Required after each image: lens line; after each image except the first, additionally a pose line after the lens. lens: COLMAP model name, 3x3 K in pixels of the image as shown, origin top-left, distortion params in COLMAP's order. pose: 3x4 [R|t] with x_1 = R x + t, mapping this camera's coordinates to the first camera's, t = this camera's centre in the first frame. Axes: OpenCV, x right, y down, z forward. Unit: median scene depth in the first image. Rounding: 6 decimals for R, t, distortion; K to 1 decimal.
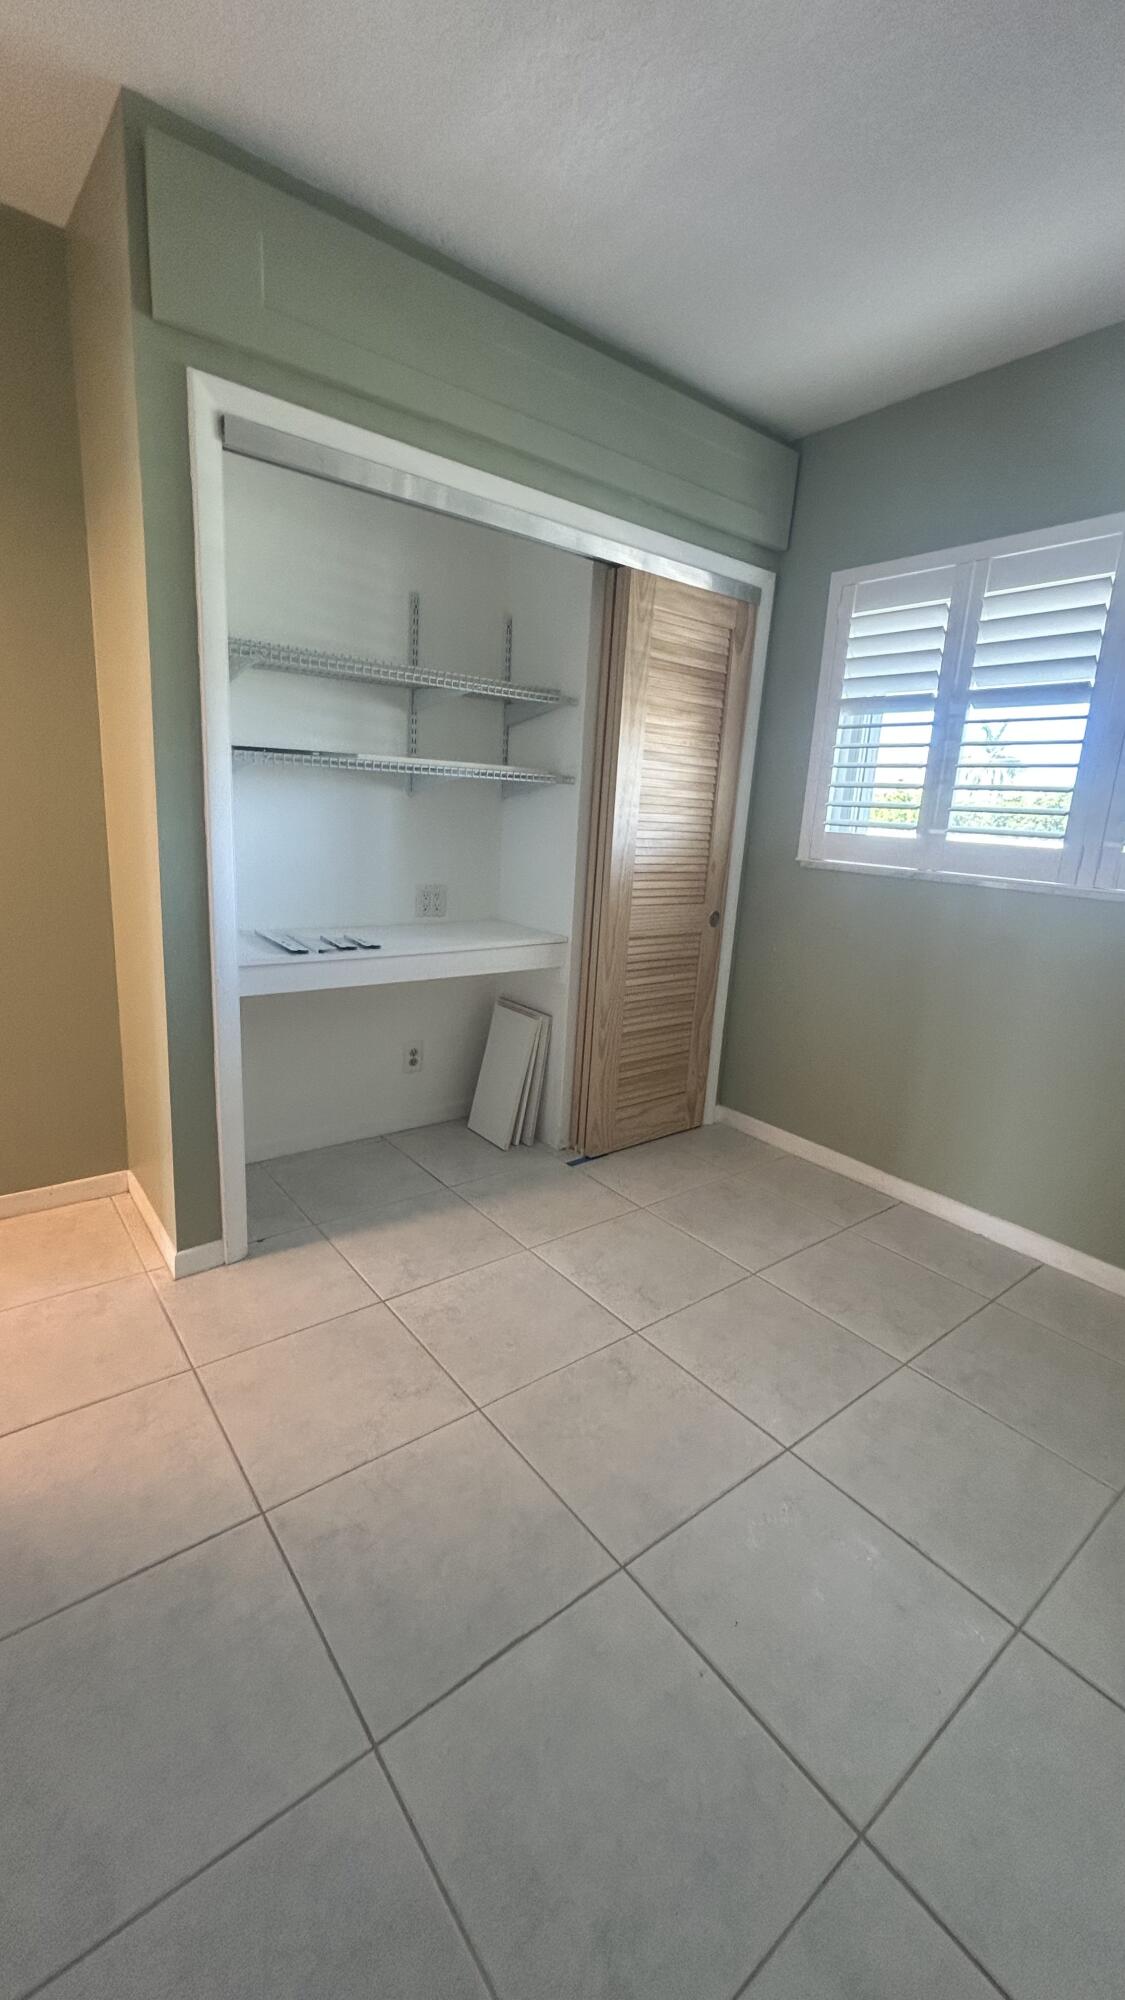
lens RADIAL K [[813.5, 0, 555.4], [0, 813.5, 996.9], [0, 0, 1]] dist [-0.000925, 0.000086]
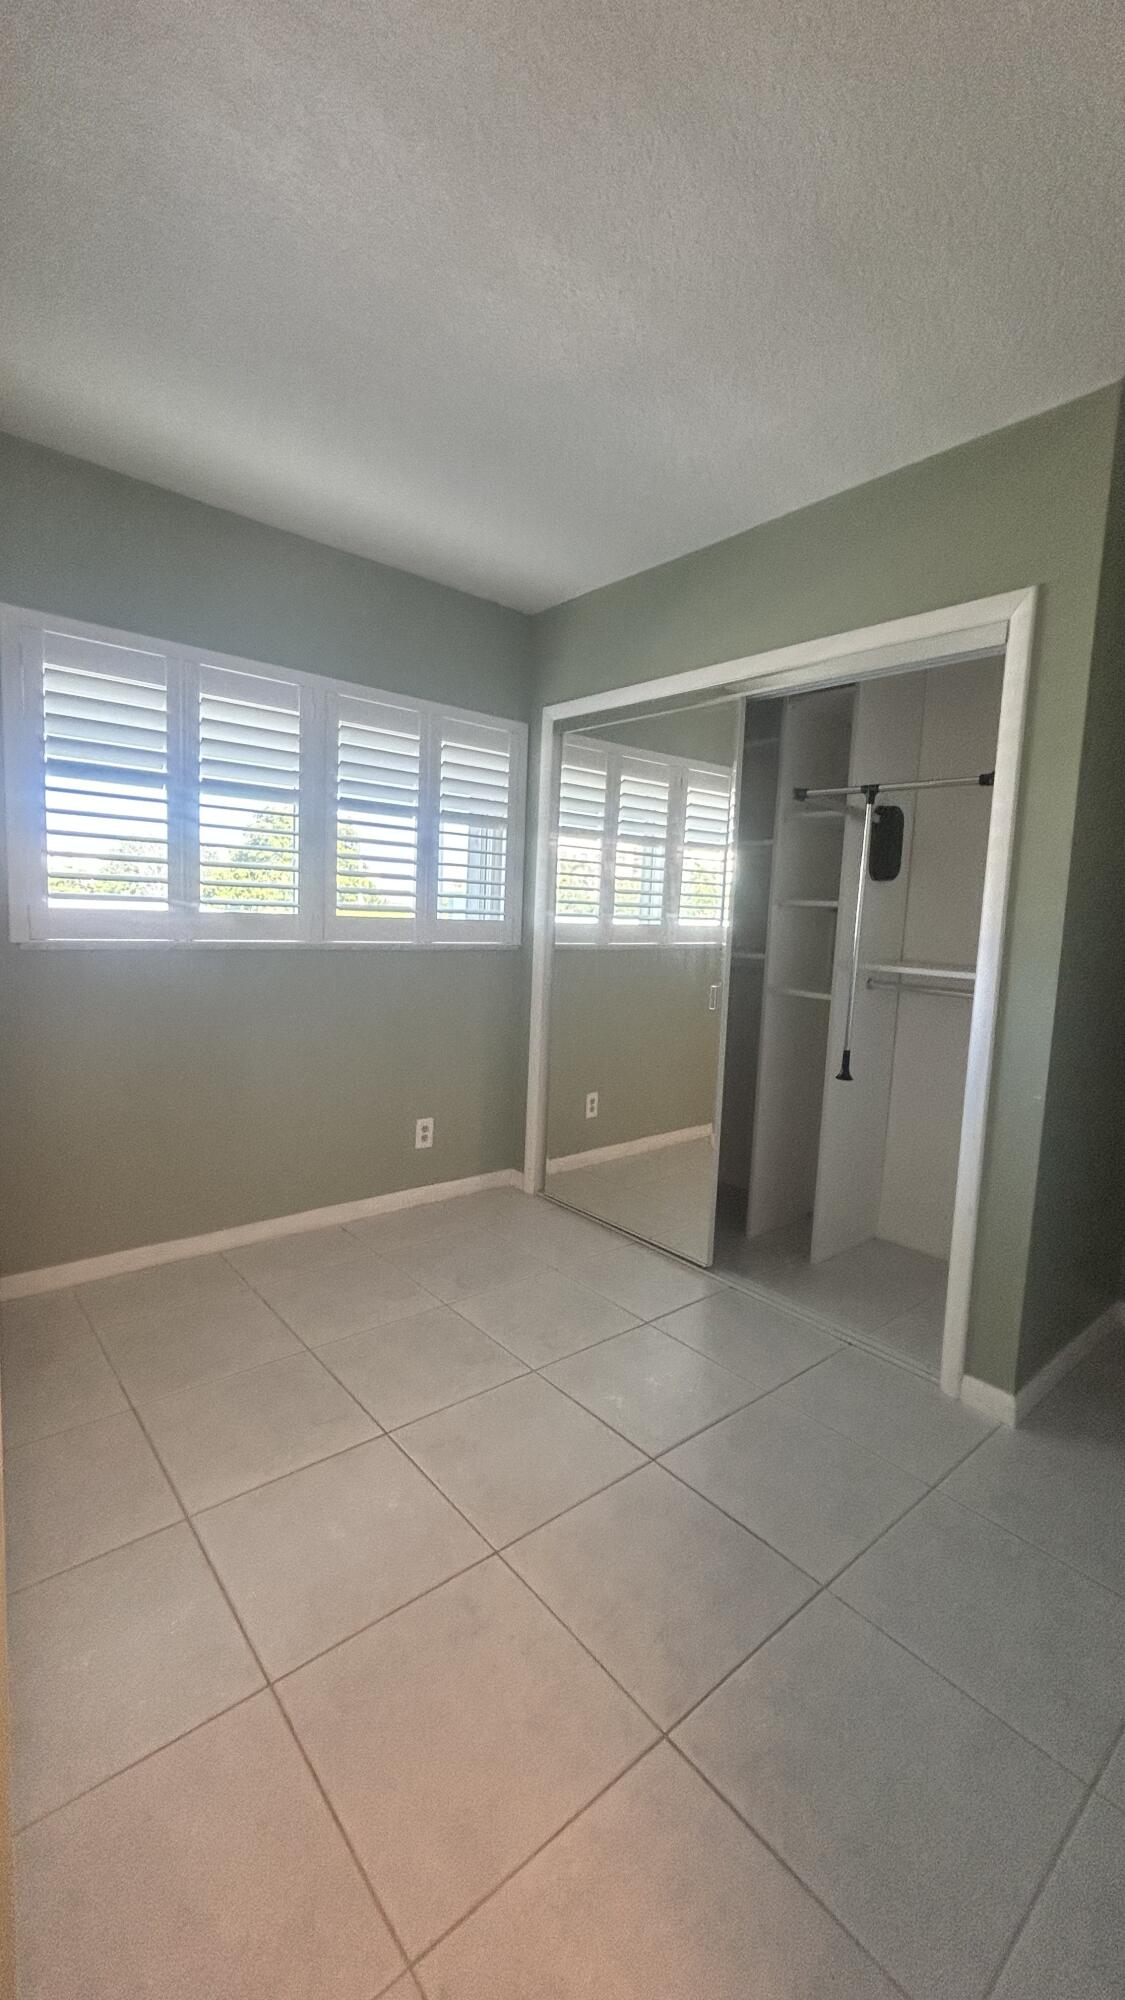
lens RADIAL K [[813.5, 0, 561.2], [0, 813.5, 1006.2], [0, 0, 1]] dist [-0.000925, 0.000086]
pose [[-0.019429, -0.175817, 0.984231, -0.628503], [0.194326, 0.964980, 0.176214, -0.171565], [-0.980745, 0.194685, 0.015417, 0.548390]]
